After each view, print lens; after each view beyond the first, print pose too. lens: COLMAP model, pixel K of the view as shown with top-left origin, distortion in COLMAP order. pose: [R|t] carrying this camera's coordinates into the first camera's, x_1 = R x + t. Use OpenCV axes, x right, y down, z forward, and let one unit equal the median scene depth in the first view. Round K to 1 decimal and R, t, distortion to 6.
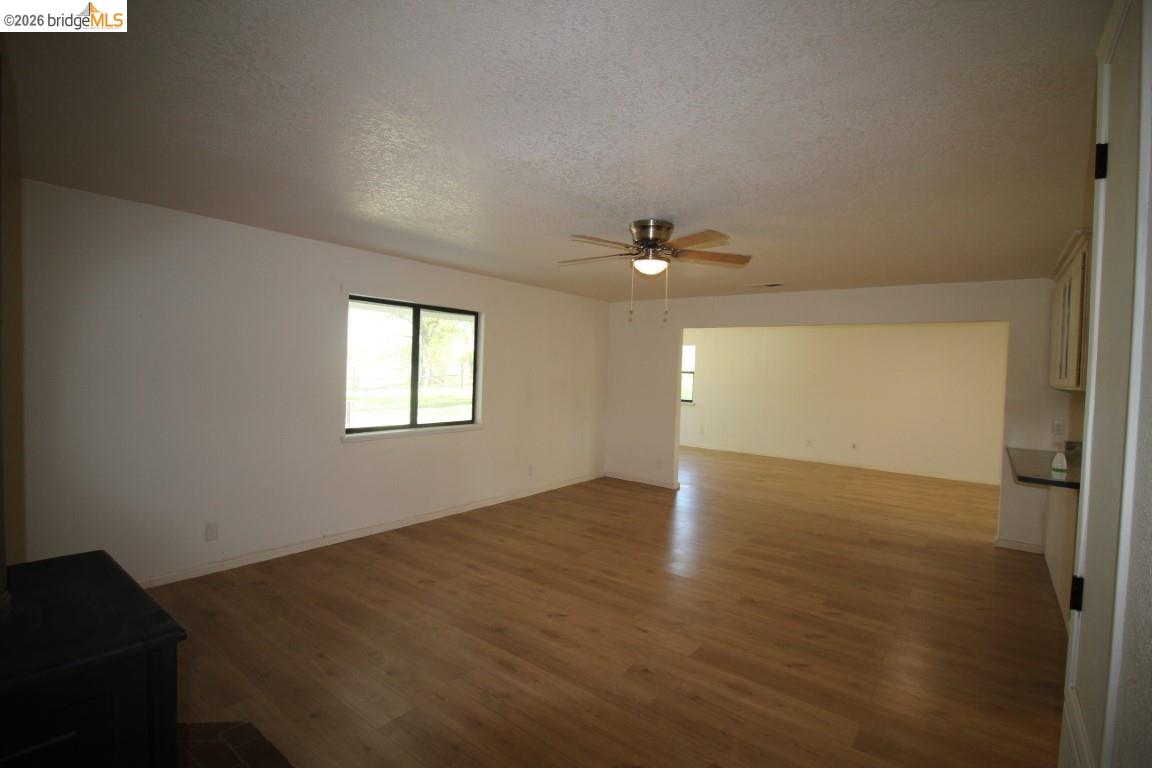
lens RADIAL K [[539.5, 0, 576.0], [0, 539.5, 384.0], [0, 0, 1]] dist [-0.004079, -0.000448]
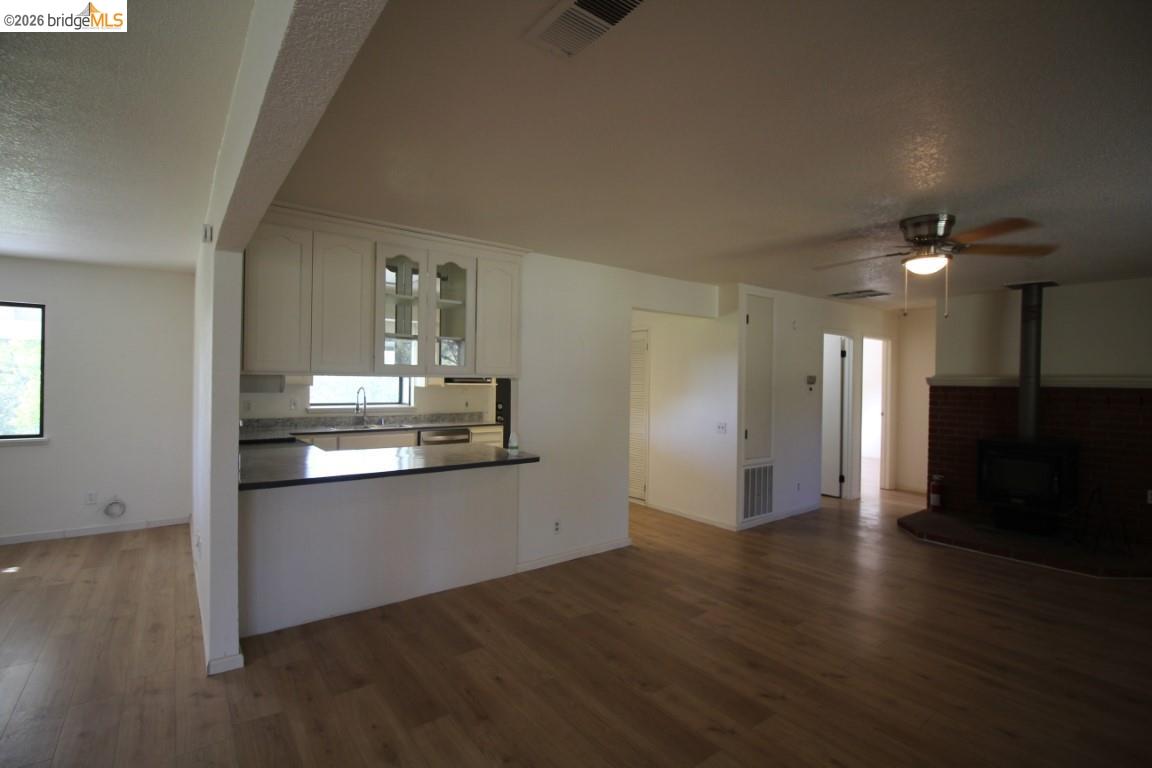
lens RADIAL K [[525.4, 0, 576.0], [0, 525.4, 384.0], [0, 0, 1]] dist [-0.000920, -0.000201]
pose [[-0.959595, -0.051676, 0.276599, 0.408603], [-0.042987, 0.998376, 0.037389, -0.020471], [-0.278081, 0.023988, -0.960258, 1.825721]]
